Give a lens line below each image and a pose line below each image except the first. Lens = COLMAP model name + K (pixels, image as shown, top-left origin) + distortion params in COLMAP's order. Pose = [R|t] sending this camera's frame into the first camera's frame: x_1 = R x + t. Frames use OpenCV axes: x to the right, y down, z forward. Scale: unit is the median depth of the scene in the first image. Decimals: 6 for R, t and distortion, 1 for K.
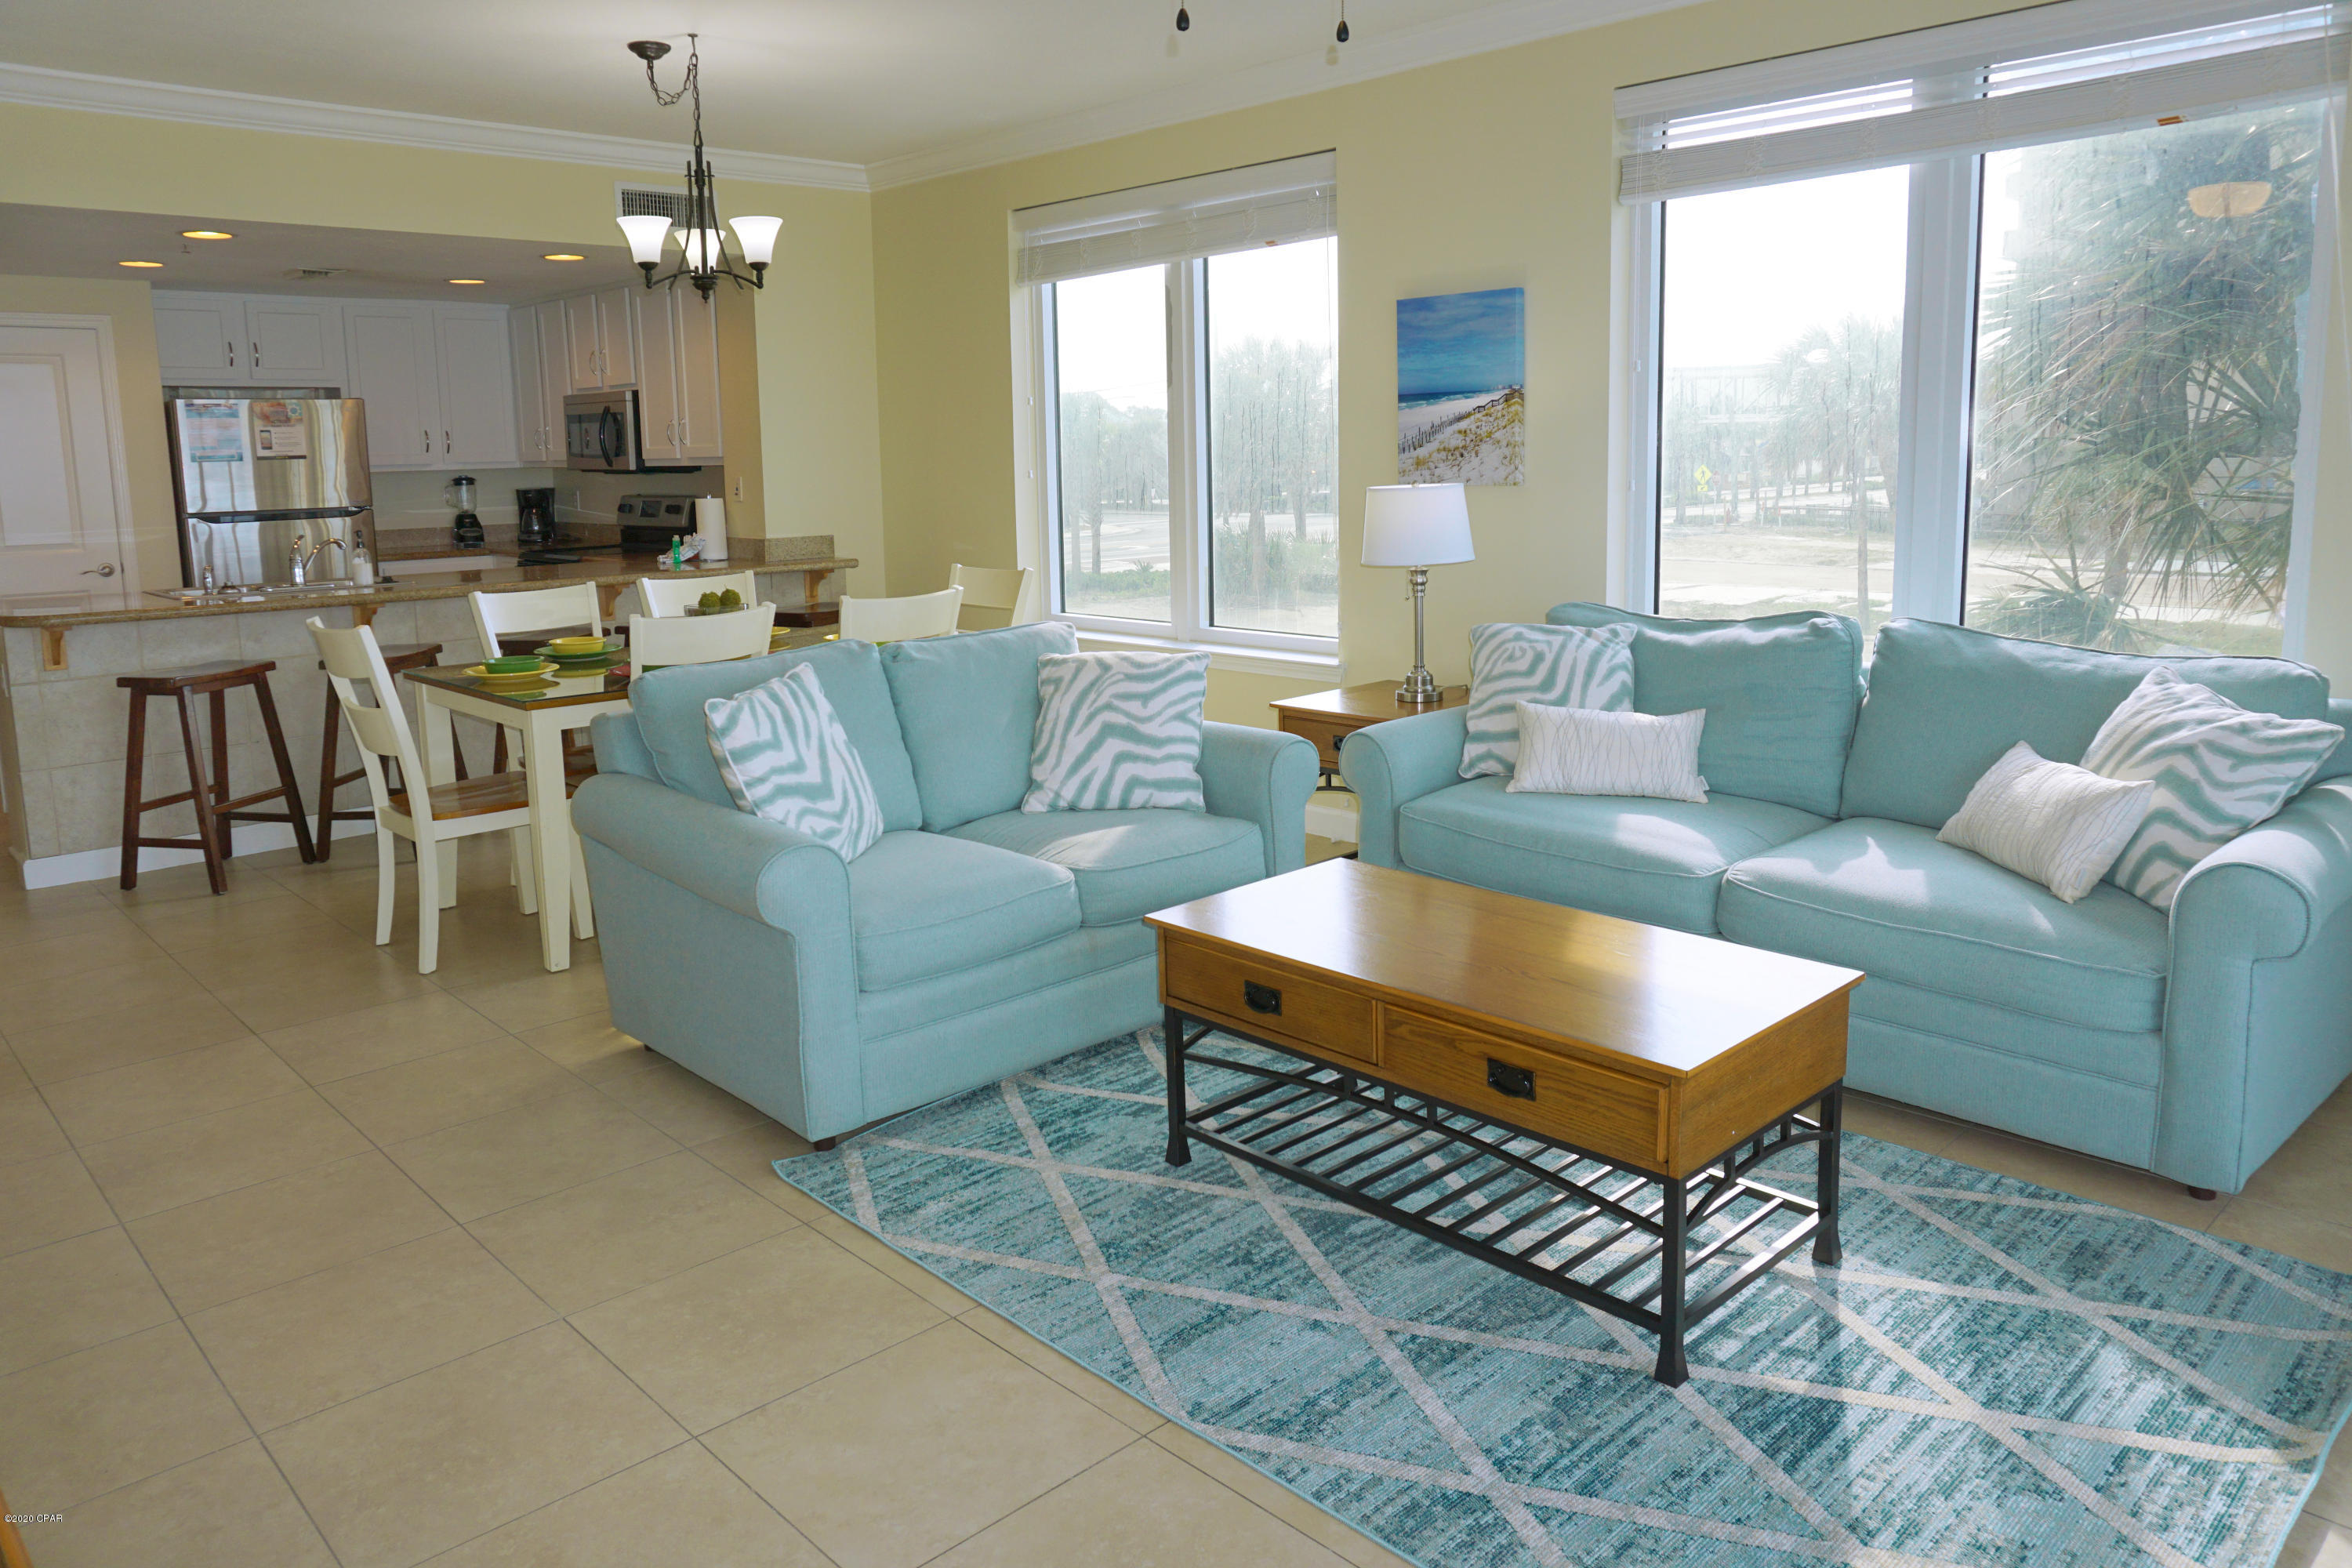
lens RADIAL K [[1654.1, 0, 1153.5], [0, 1654.1, 673.1], [0, 0, 1]] dist [-0.050462, 0.034133]
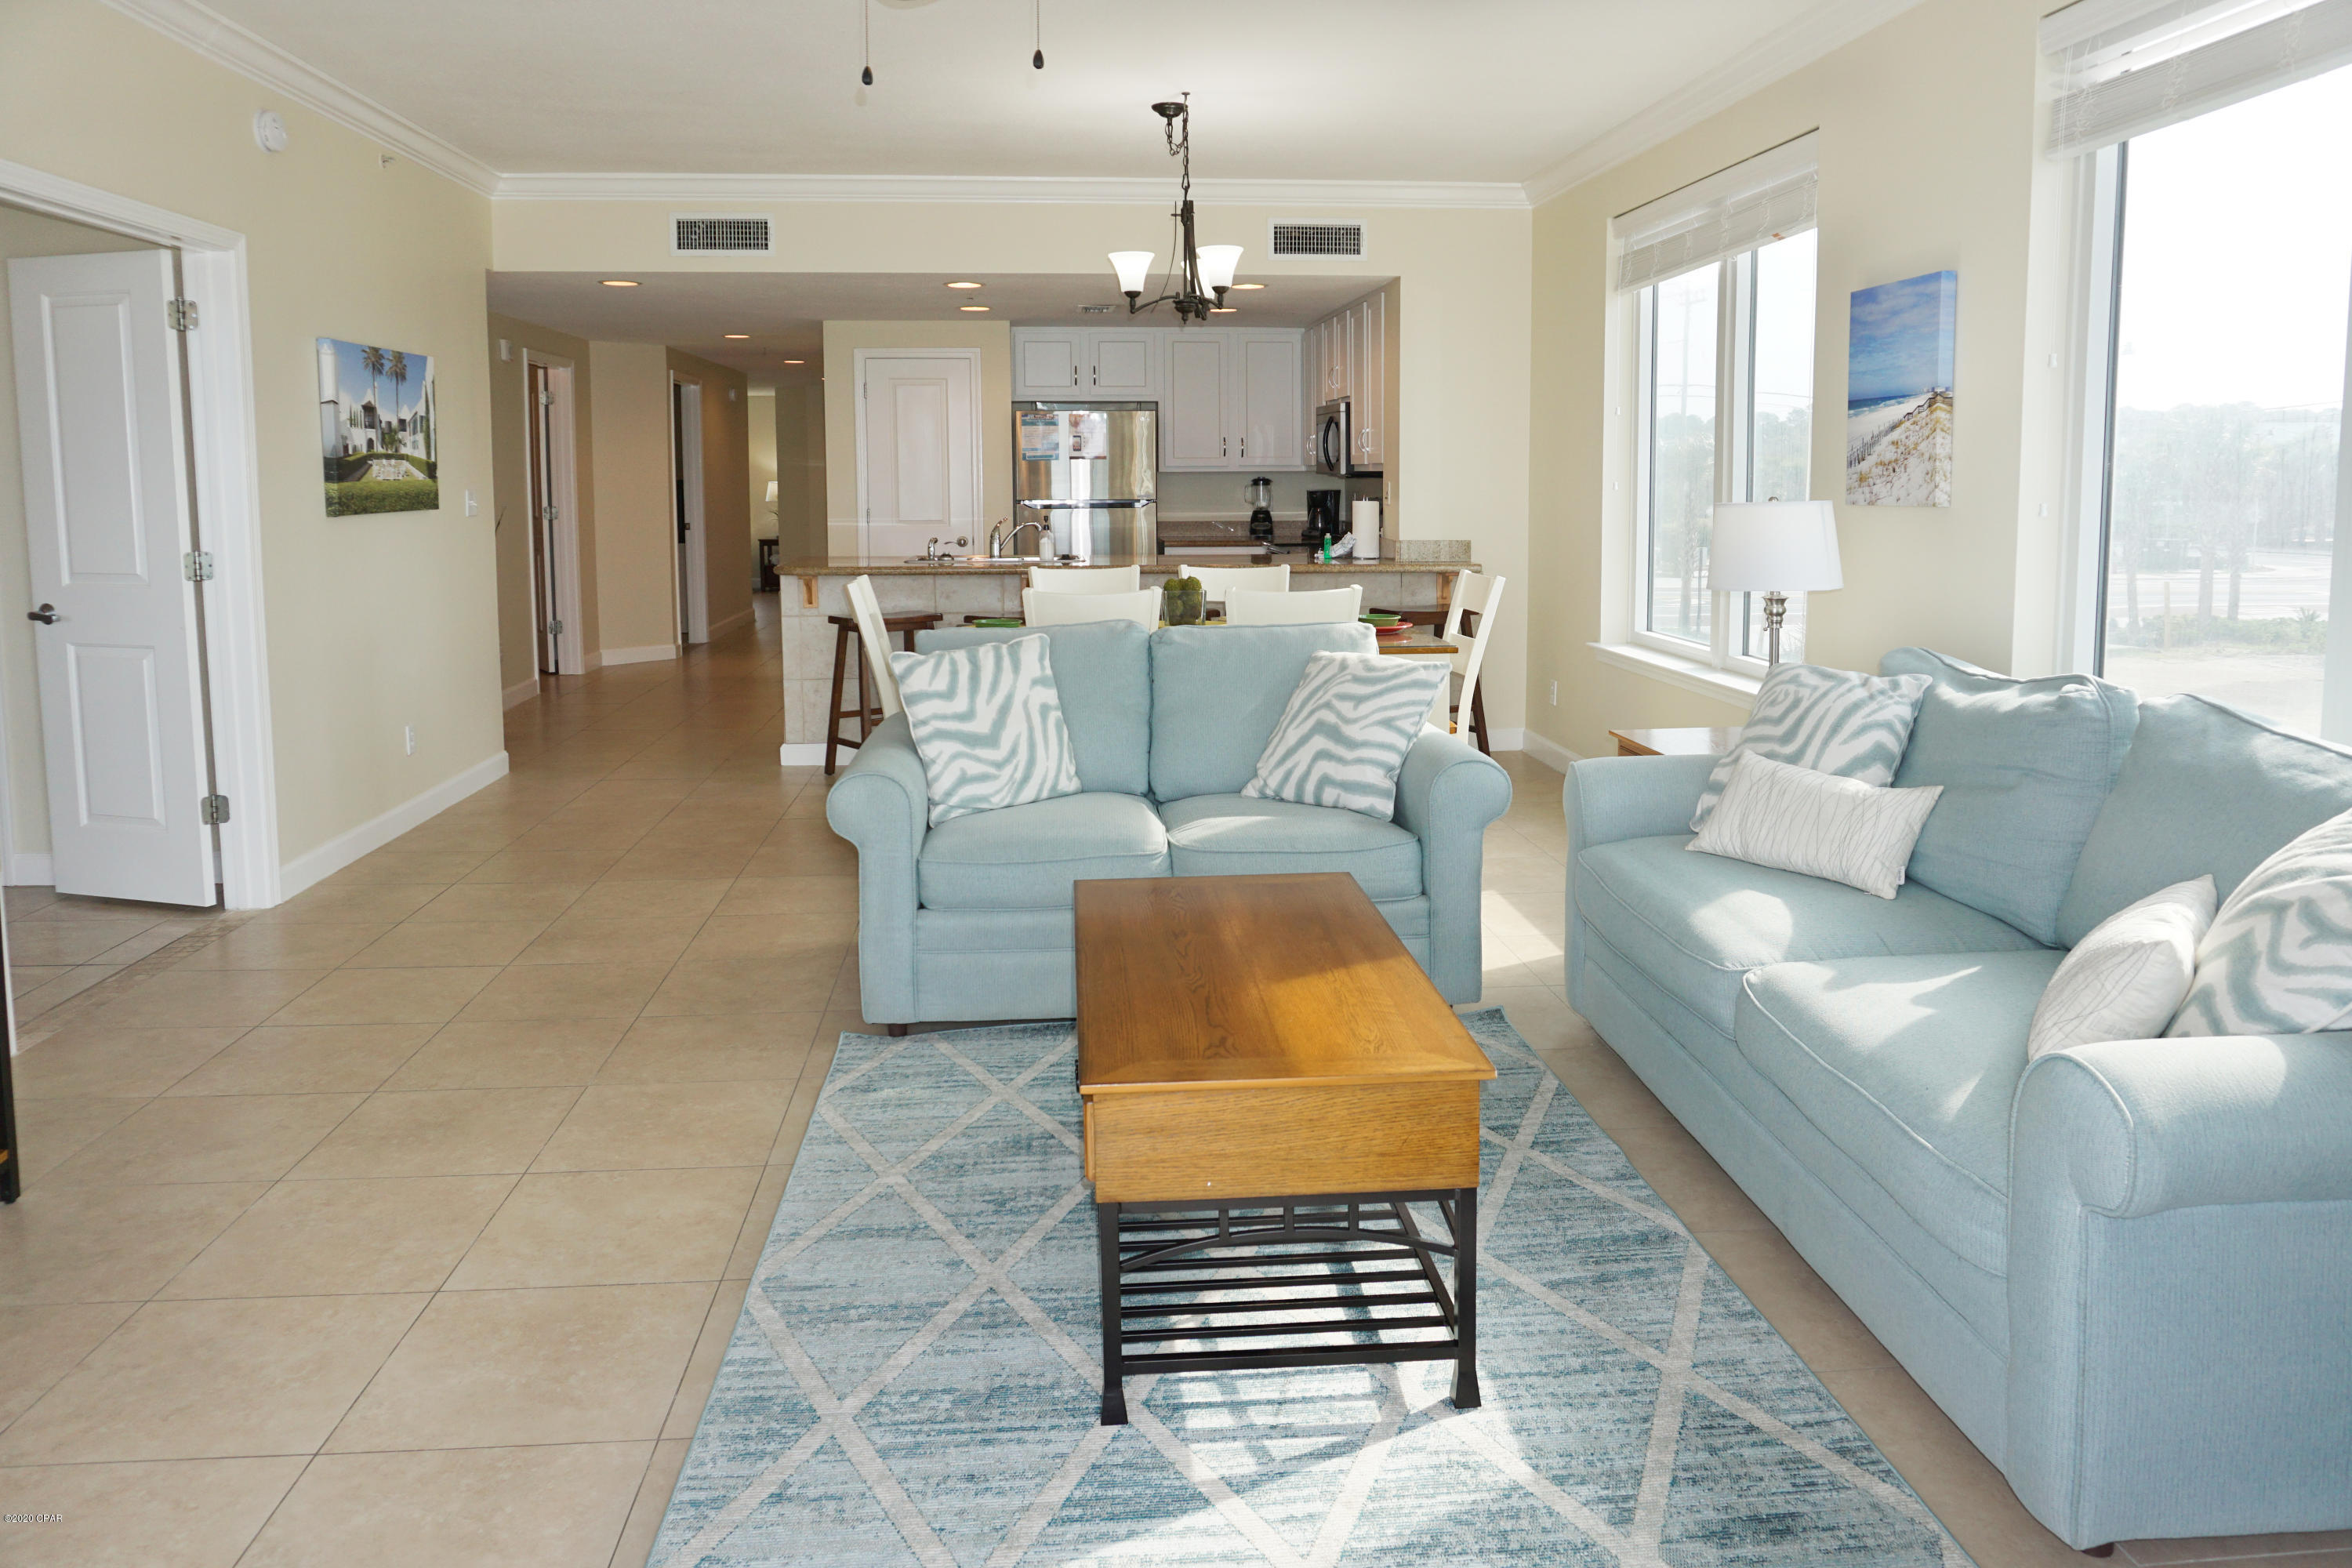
lens RADIAL K [[1621.2, 0, 1126.4], [0, 1621.2, 611.2], [0, 0, 1]] dist [-0.039399, 0.026532]
pose [[0.776575, 0.071219, -0.625987, 0.498442], [-0.098693, 0.995075, -0.009224, -0.016005], [0.622247, 0.068944, 0.779779, 0.137402]]
